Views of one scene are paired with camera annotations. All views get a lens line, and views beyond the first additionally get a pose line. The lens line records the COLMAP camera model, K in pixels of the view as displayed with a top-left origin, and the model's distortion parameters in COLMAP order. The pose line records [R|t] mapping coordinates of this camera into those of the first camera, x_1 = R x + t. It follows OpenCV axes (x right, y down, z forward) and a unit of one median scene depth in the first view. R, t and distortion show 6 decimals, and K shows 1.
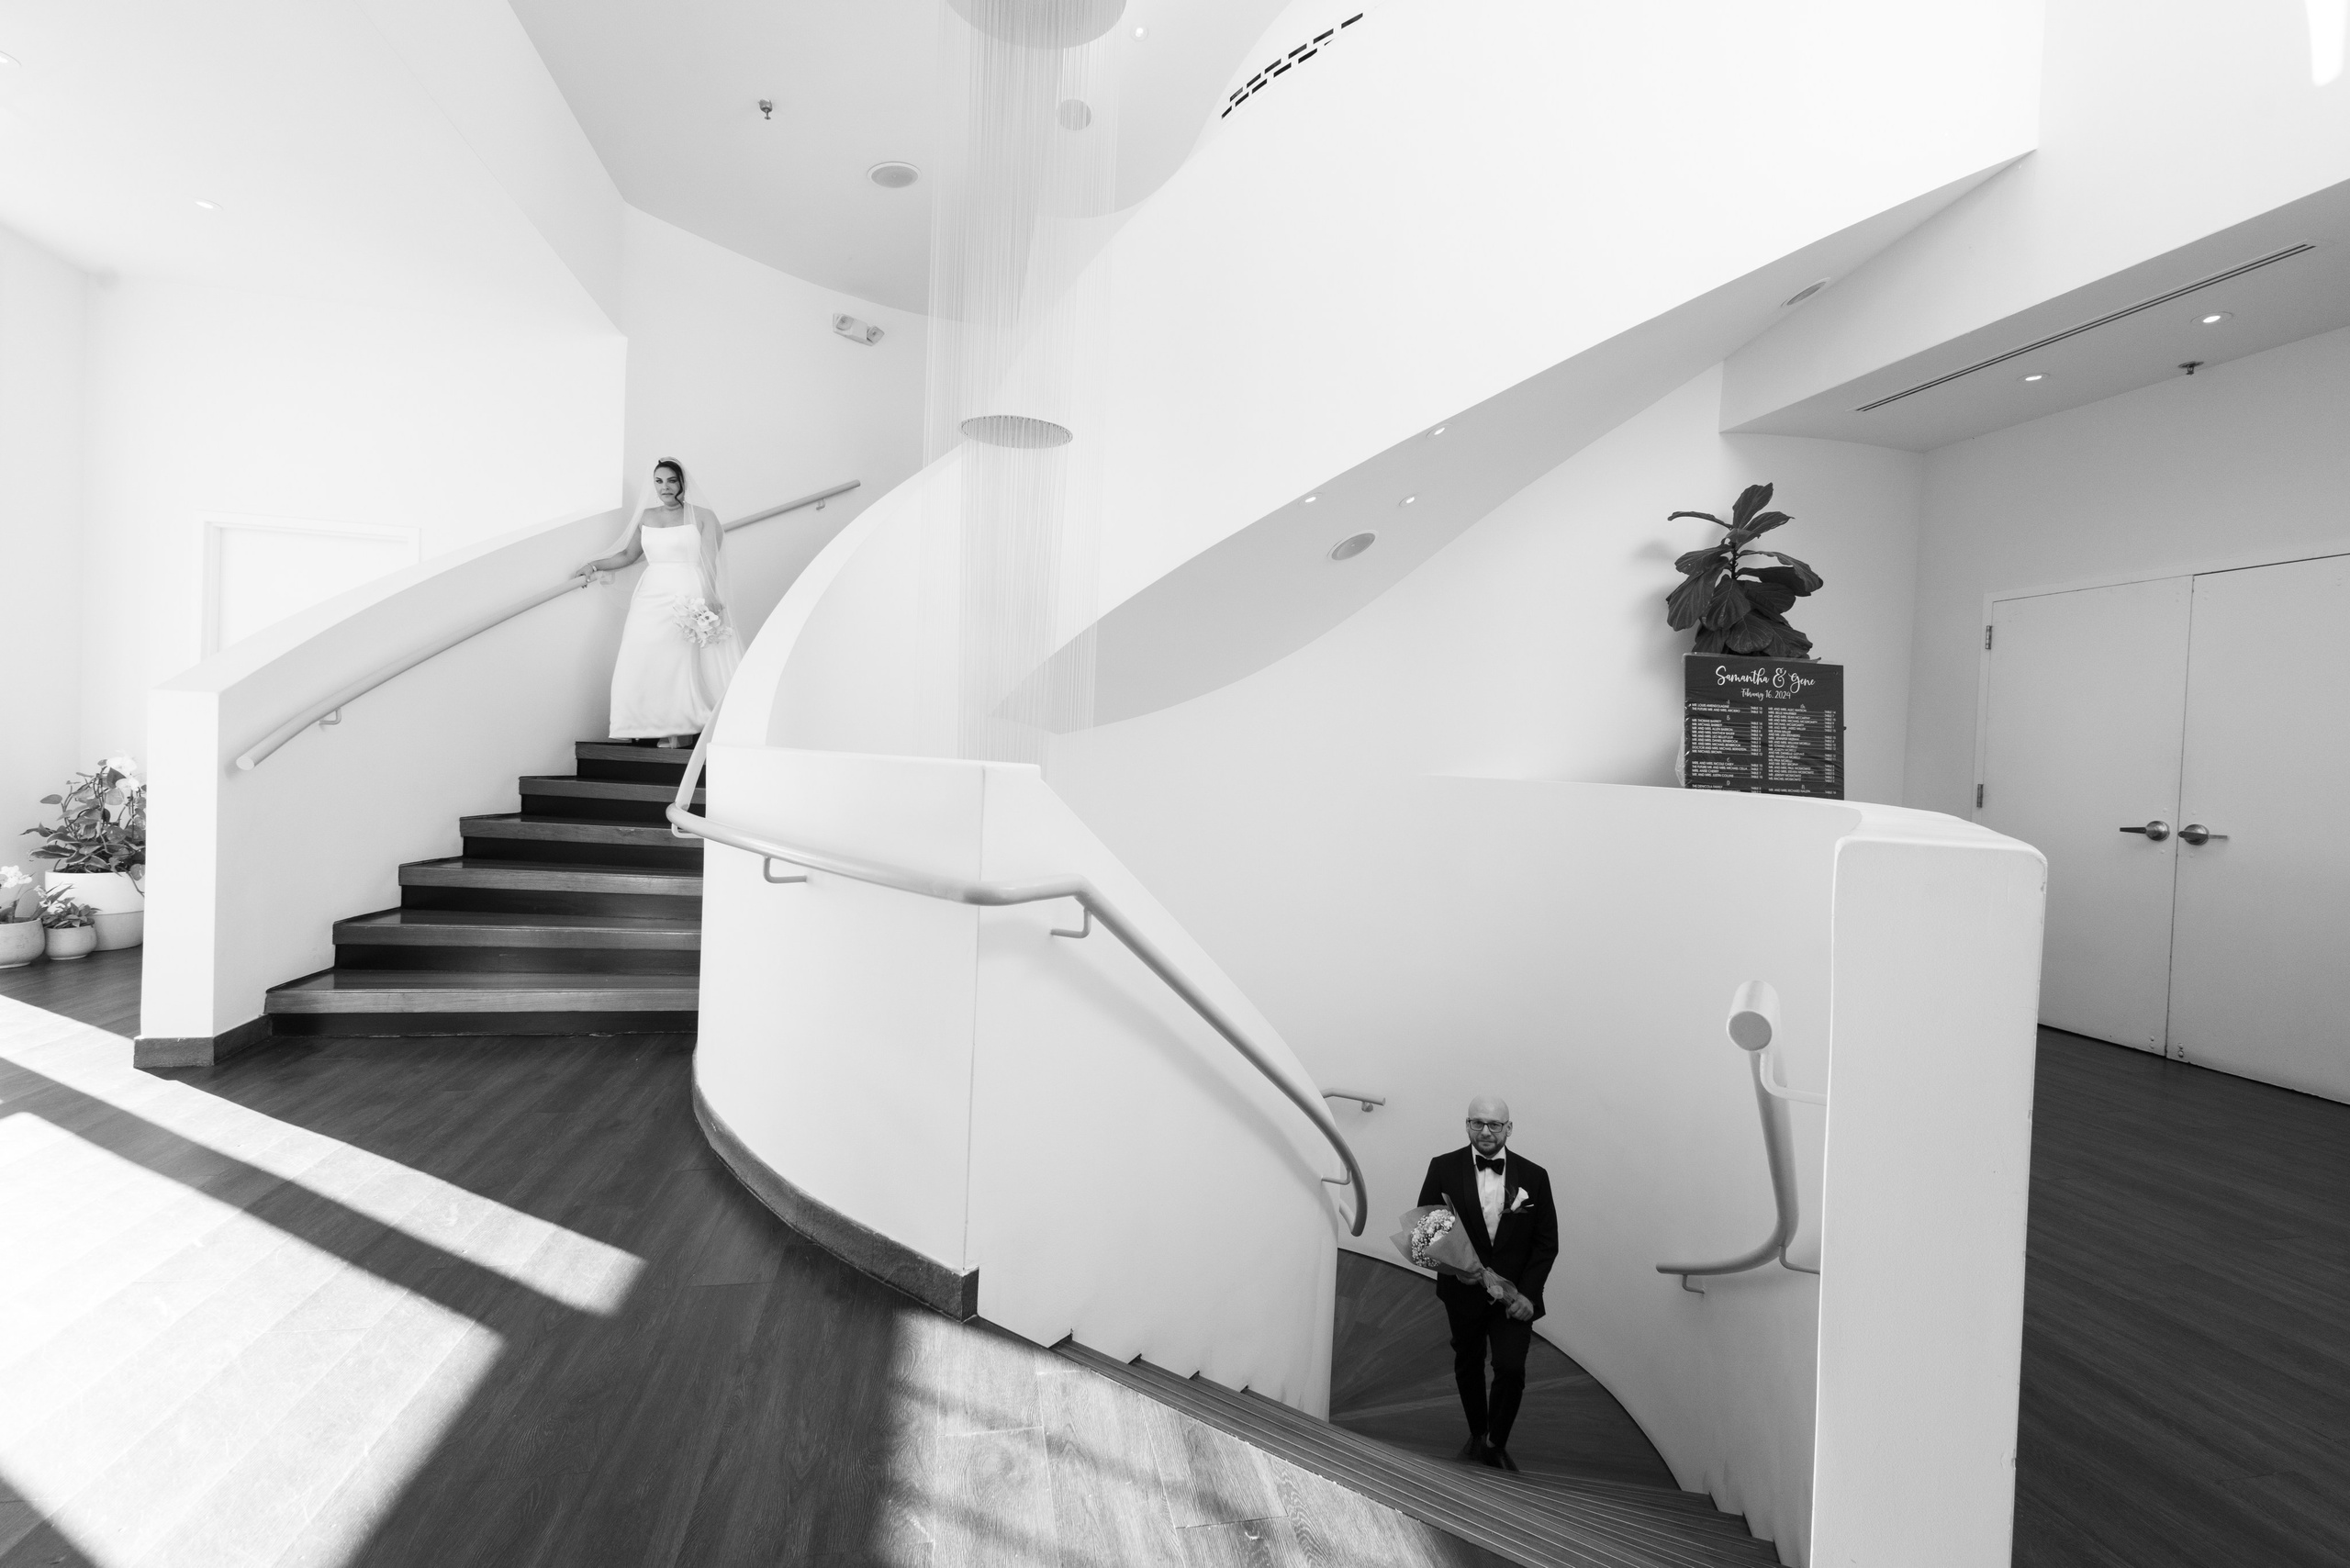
lens RADIAL K [[1078.5, 0, 1204.8], [0, 1078.5, 790.7], [0, 0, 1]] dist [0.018928, -0.000218]
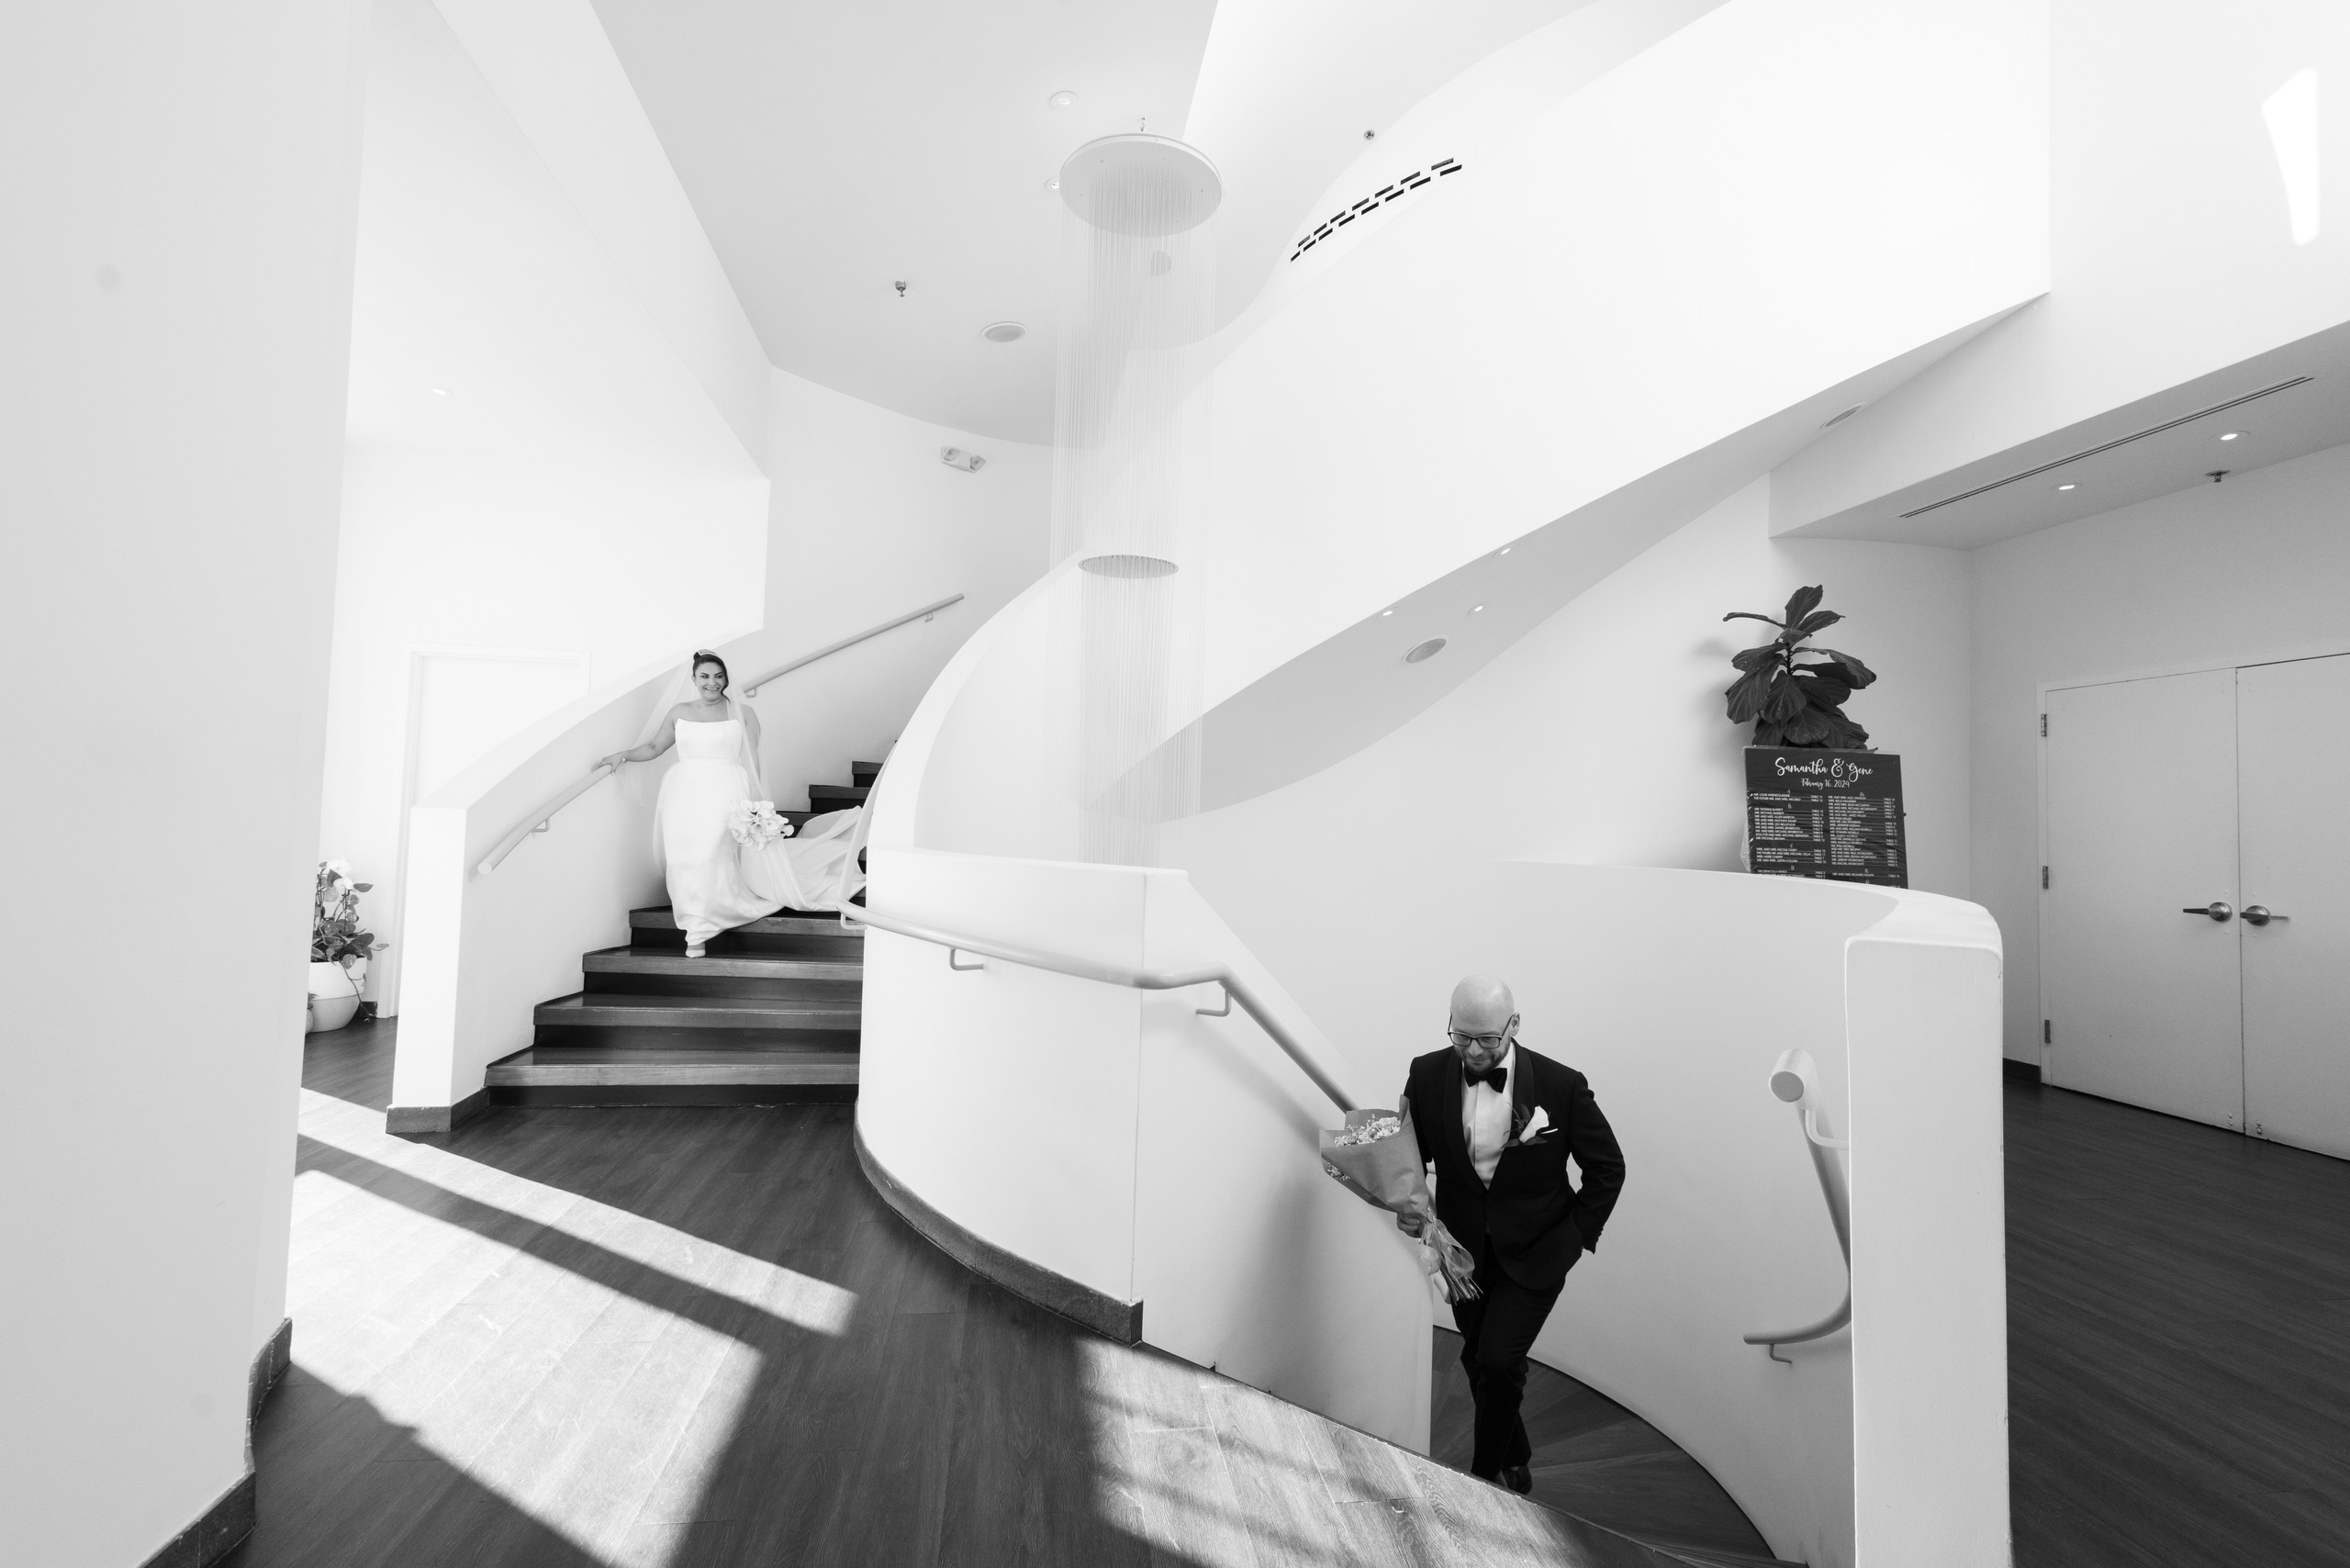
lens RADIAL K [[1078.5, 0, 1204.8], [0, 1078.5, 790.7], [0, 0, 1]] dist [0.018928, -0.000218]
pose [[0.998374, -0.014263, -0.055184, -0.038926], [0.010232, 0.997304, -0.072660, -0.014946], [0.056072, 0.071977, 0.995829, -0.119376]]
